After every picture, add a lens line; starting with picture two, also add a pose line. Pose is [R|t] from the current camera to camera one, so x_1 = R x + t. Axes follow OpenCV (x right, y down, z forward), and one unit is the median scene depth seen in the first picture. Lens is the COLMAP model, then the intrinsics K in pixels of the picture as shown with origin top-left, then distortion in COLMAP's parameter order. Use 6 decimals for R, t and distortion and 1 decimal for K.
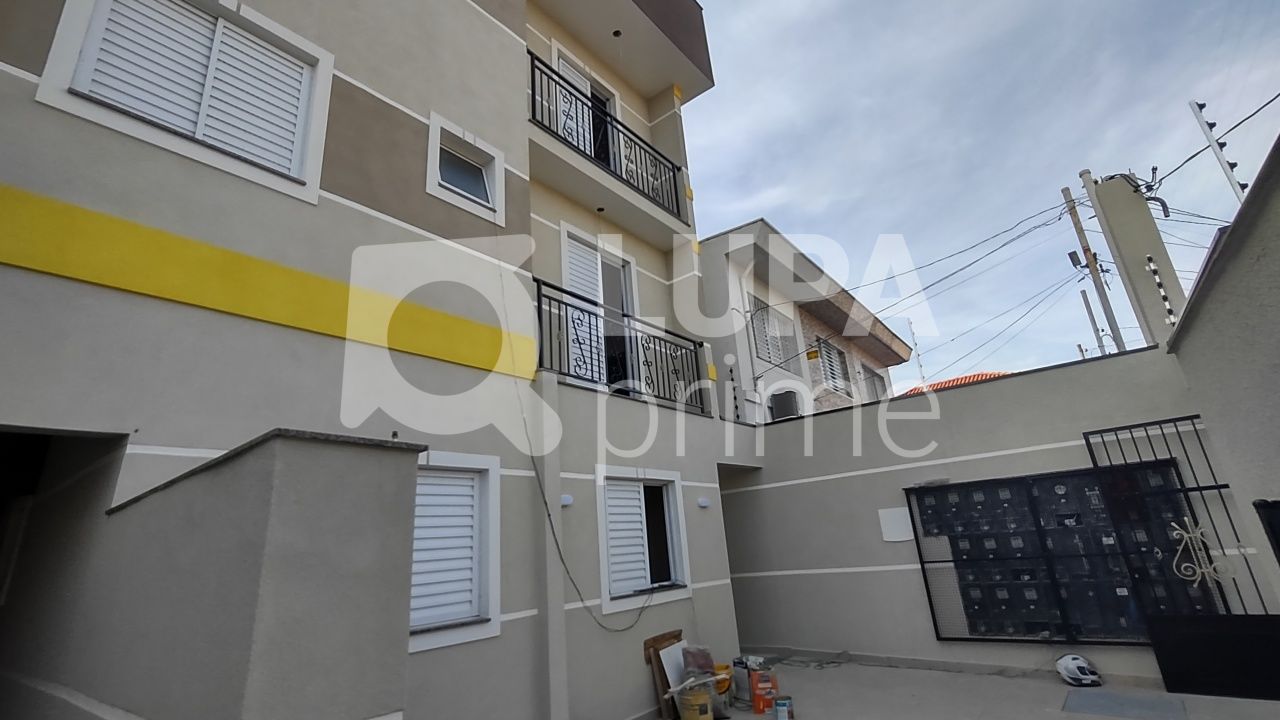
lens RADIAL K [[579.1, 0, 620.8], [0, 579.1, 358.5], [0, 0, 1]] dist [0.000006, -0.000201]
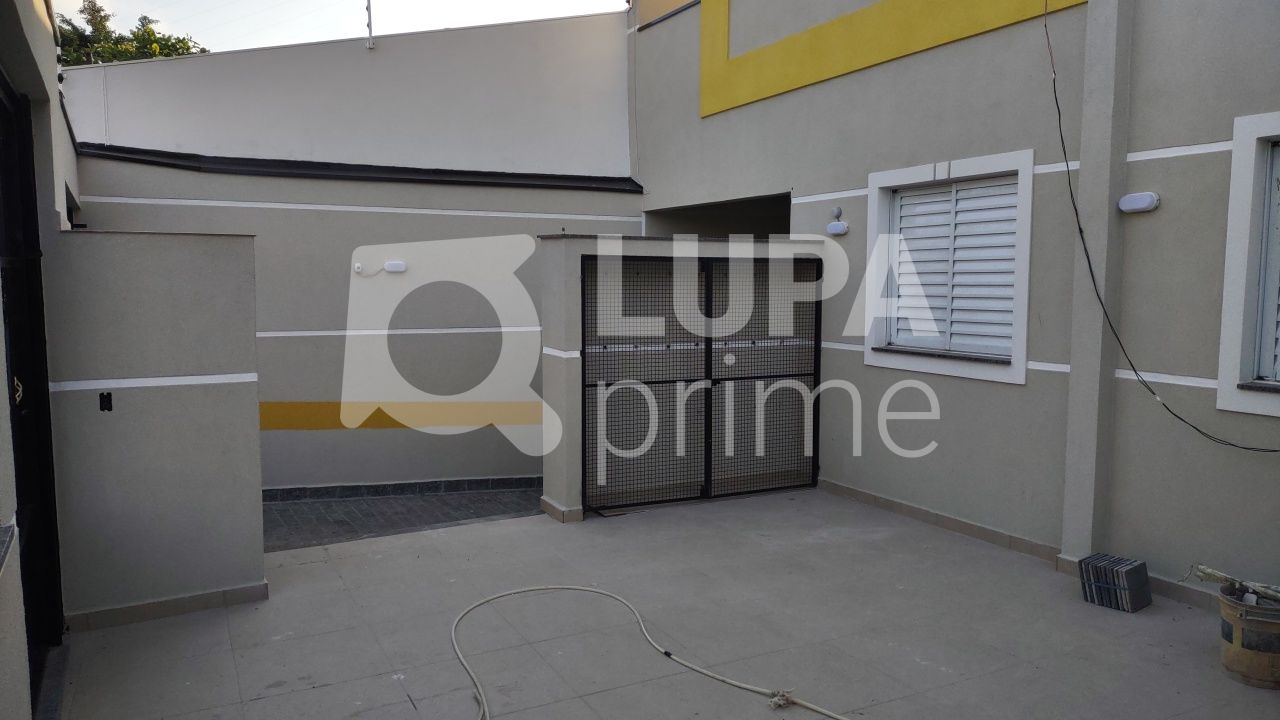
lens RADIAL K [[947.1, 0, 644.2], [0, 947.1, 365.9], [0, 0, 1]] dist [0.055926, -0.000116]
pose [[-0.398713, 0.154054, -0.904044, 0.740072], [0.312401, 0.949646, 0.024046, 0.174541], [0.862226, -0.272837, -0.426763, 0.728970]]
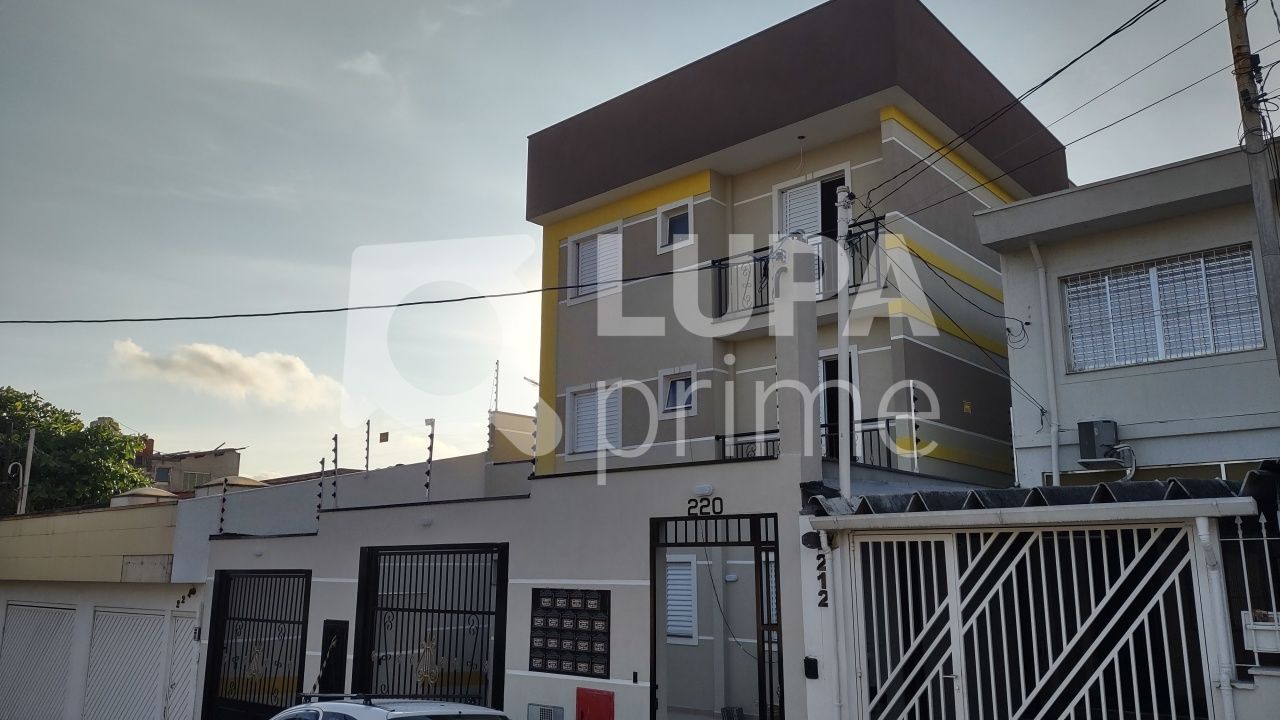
lens RADIAL K [[947.1, 0, 644.2], [0, 947.1, 365.9], [0, 0, 1]] dist [0.055926, -0.000116]
pose [[-0.029947, -0.137128, -0.990100, 2.085123], [0.314882, 0.938816, -0.139550, -0.018473], [0.948658, -0.315944, 0.015064, 0.707630]]
